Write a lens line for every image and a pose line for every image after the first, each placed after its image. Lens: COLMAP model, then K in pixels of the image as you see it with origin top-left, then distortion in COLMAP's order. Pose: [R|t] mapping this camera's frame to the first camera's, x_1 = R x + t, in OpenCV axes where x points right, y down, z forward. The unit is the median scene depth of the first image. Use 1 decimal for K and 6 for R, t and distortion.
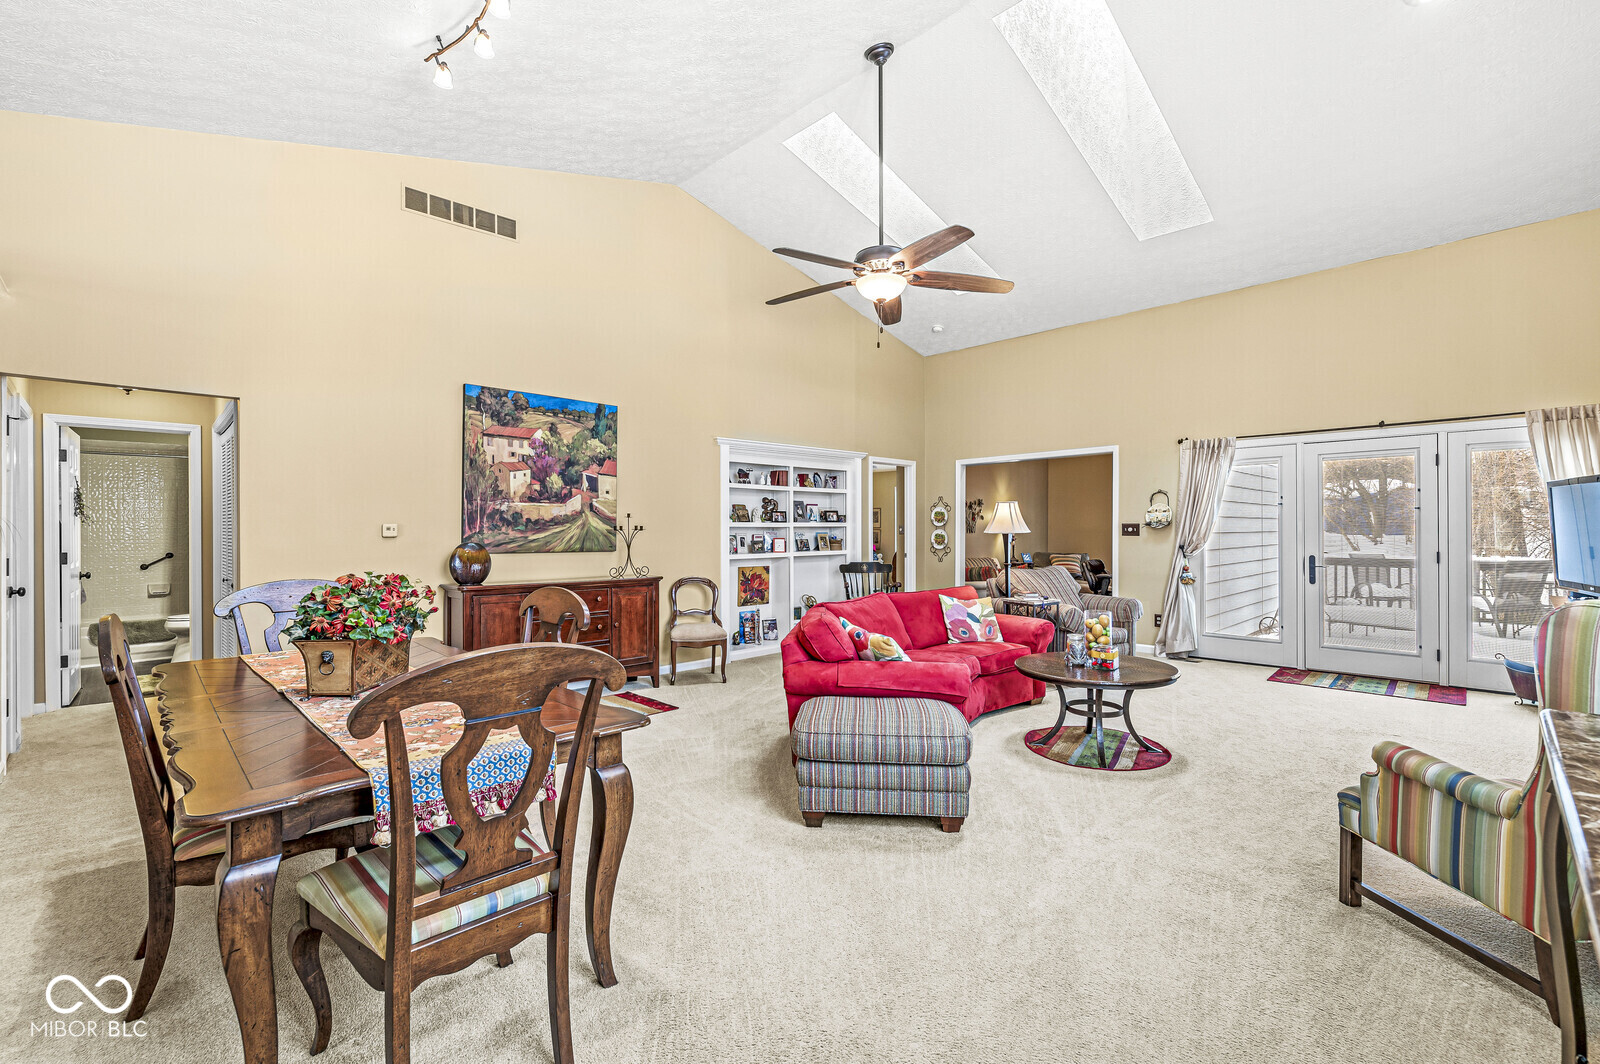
lens RADIAL K [[691.0, 0, 804.0], [0, 691.0, 528.0], [0, 0, 1]] dist [-0.015102, 0.000554]
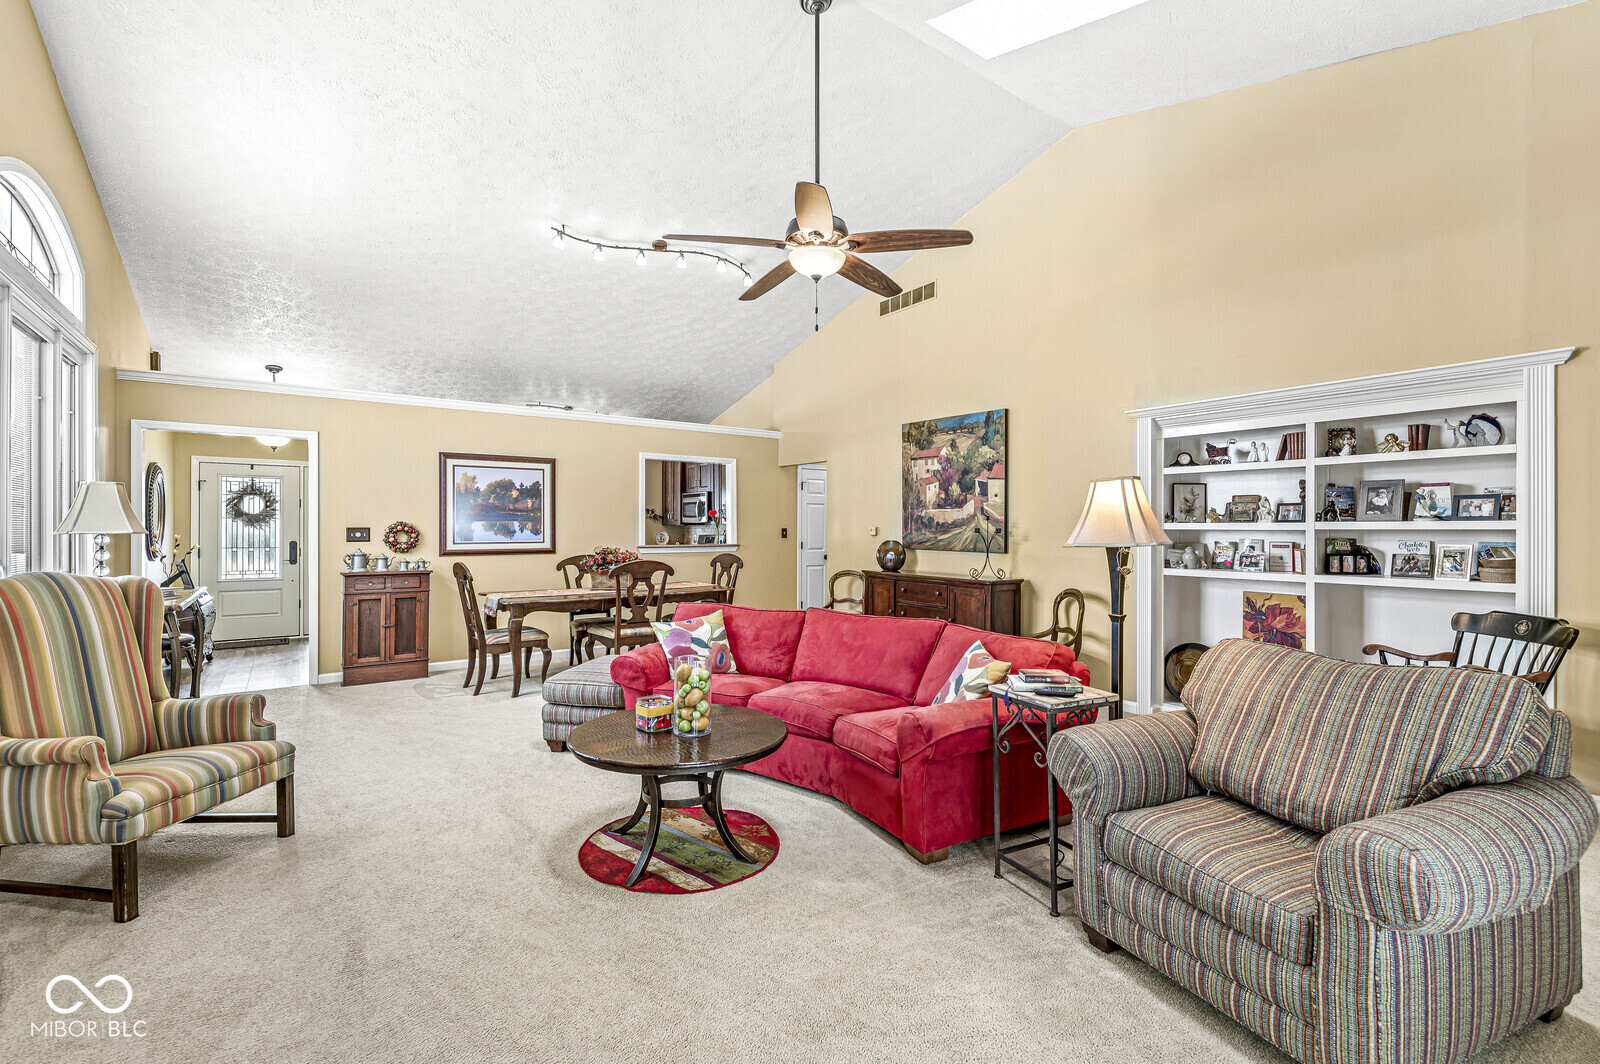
lens RADIAL K [[691.0, 0, 799.5], [0, 691.0, 532.2], [0, 0, 1]] dist [-0.015102, 0.000554]
pose [[-0.142803, 0.000554, -0.989751, 0.826077], [-0.005990, 0.999981, 0.001424, 0.003333], [0.989733, 0.006132, -0.142797, 0.919459]]
